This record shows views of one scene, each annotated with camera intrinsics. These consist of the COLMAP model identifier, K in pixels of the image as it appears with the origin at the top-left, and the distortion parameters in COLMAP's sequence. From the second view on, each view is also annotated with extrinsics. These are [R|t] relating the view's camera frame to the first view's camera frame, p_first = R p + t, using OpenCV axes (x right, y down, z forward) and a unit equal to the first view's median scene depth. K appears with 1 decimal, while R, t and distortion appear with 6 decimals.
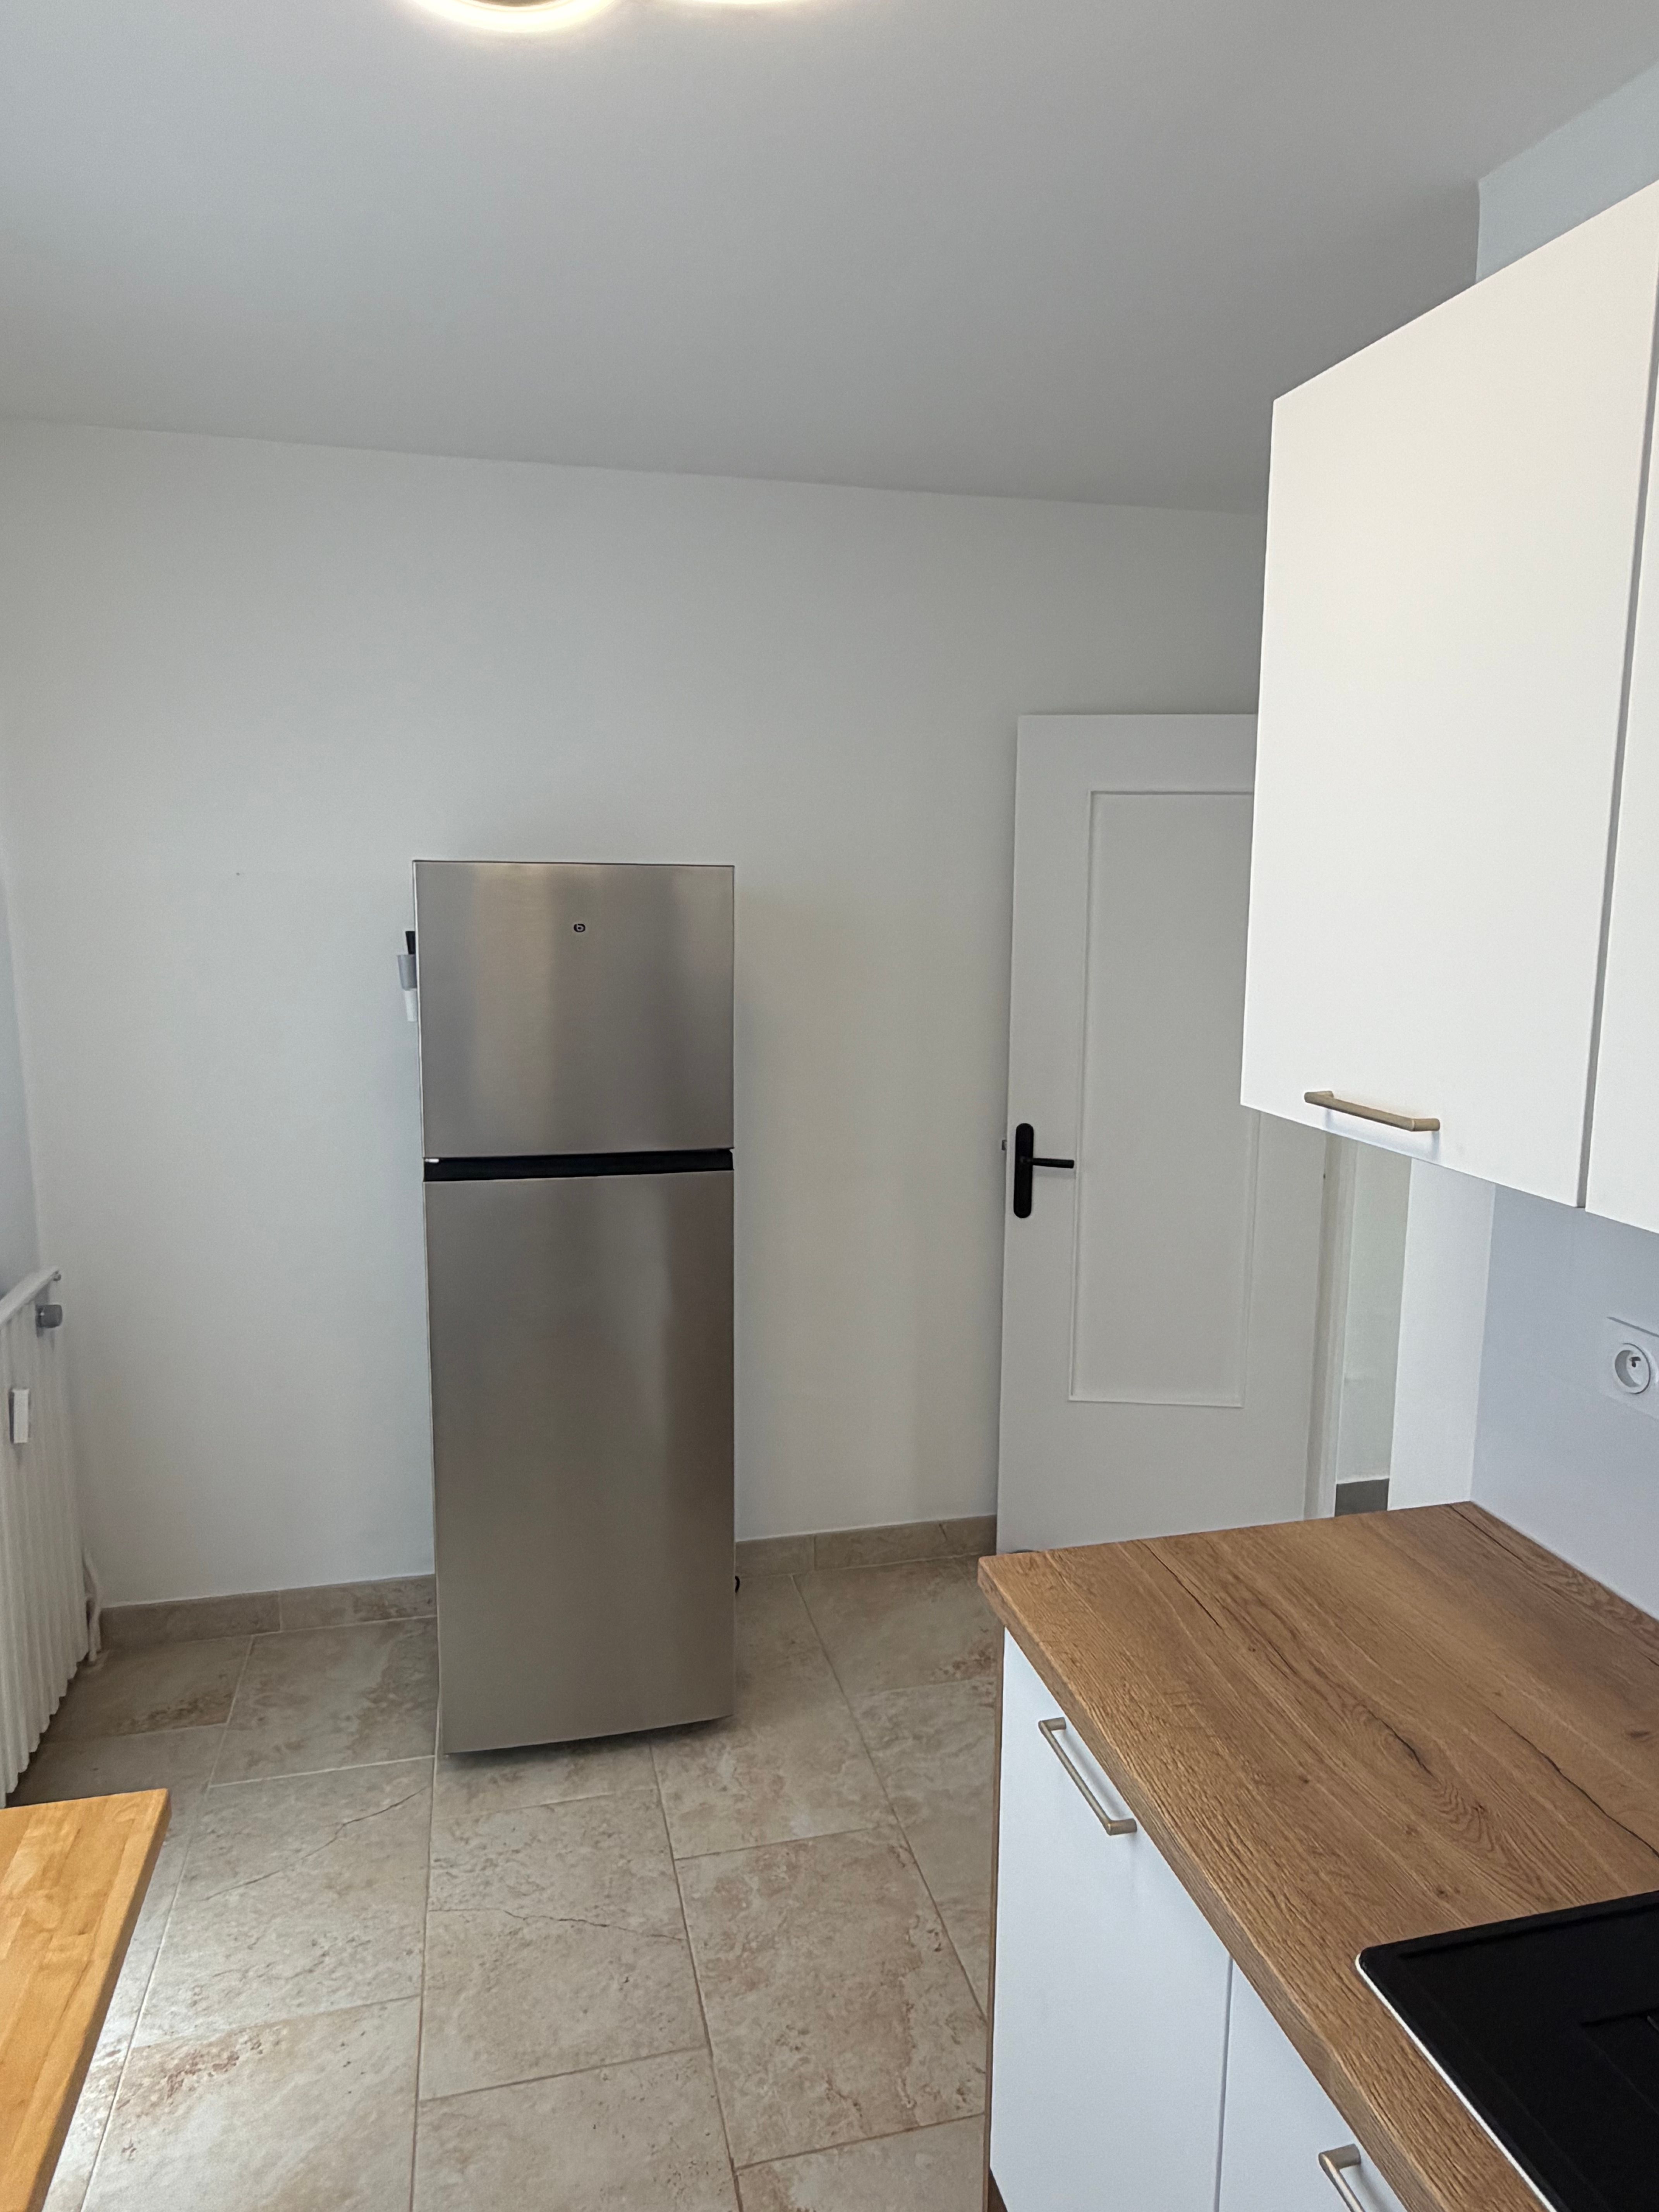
lens RADIAL K [[1432.6, 0, 829.5], [0, 1432.6, 1106.0], [0, 0, 1]] dist [0.002206, 0.000809]
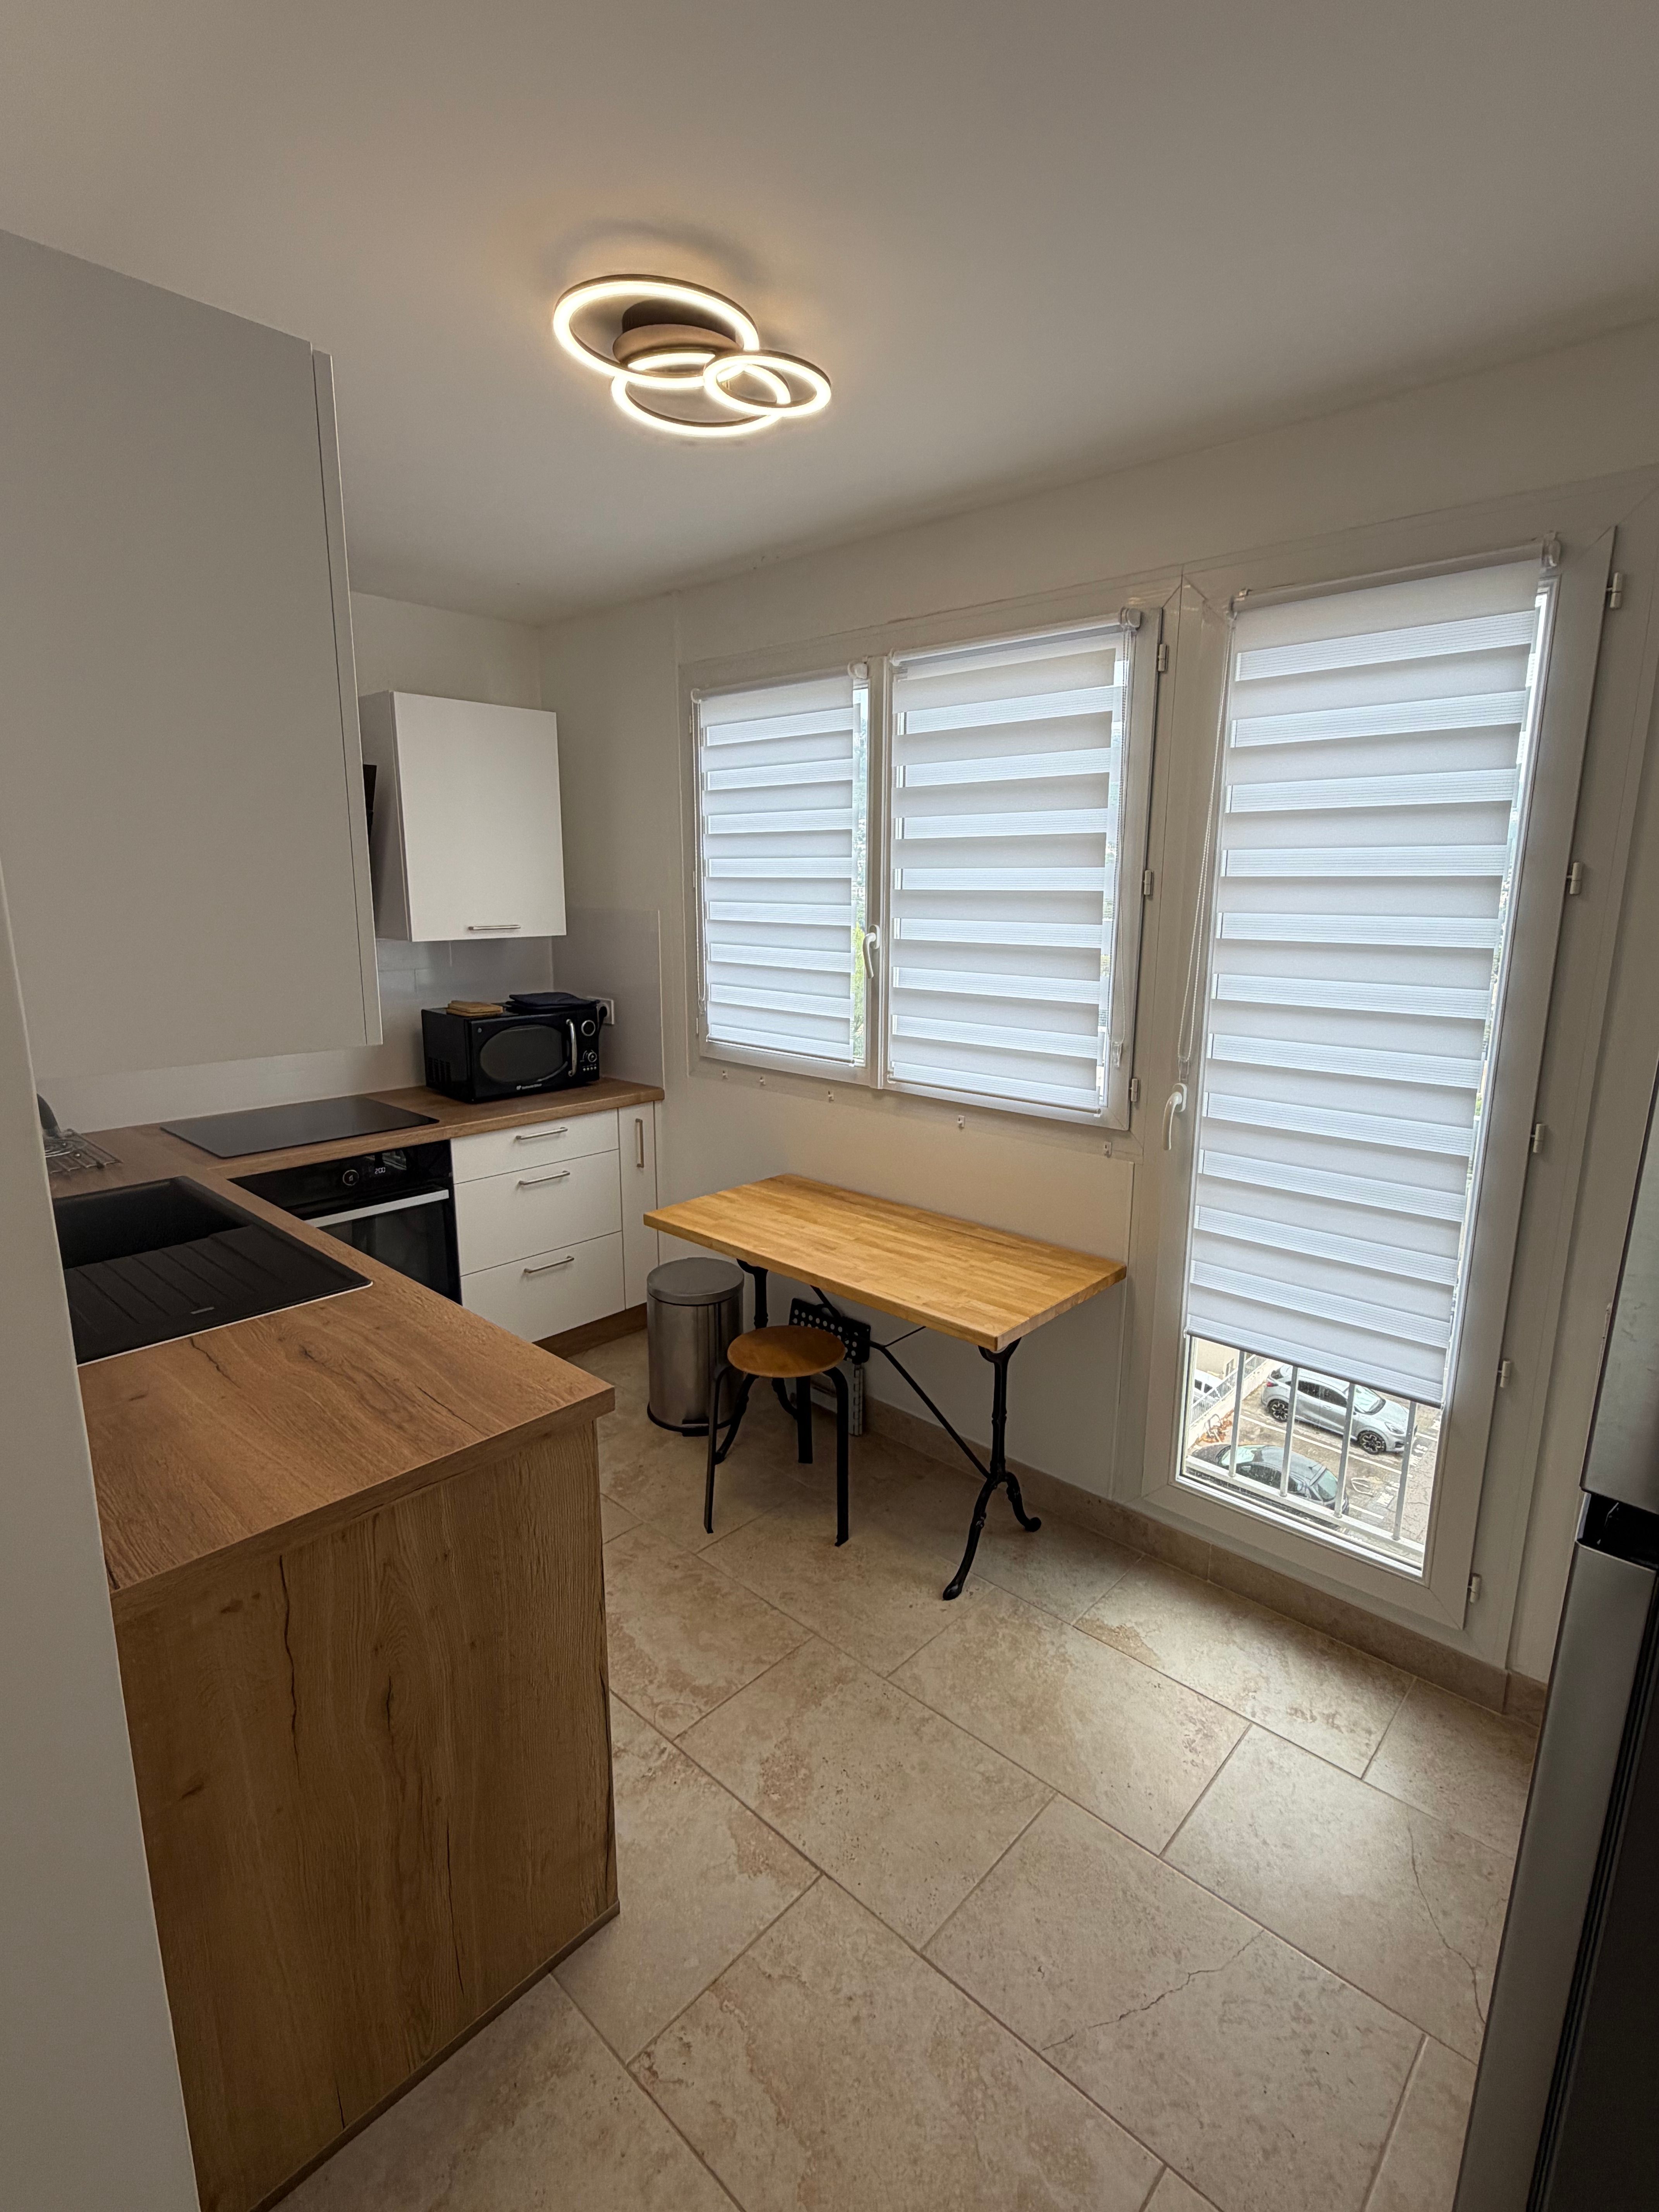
lens RADIAL K [[1055.3, 0, 825.5], [0, 1055.3, 1097.0], [0, 0, 1]] dist [0.001555, 0.000518]
pose [[-0.833146, 0.103763, -0.543233, 0.351135], [-0.099427, 0.938137, 0.331683, -0.203511], [0.544043, 0.330352, -0.771288, 1.426652]]
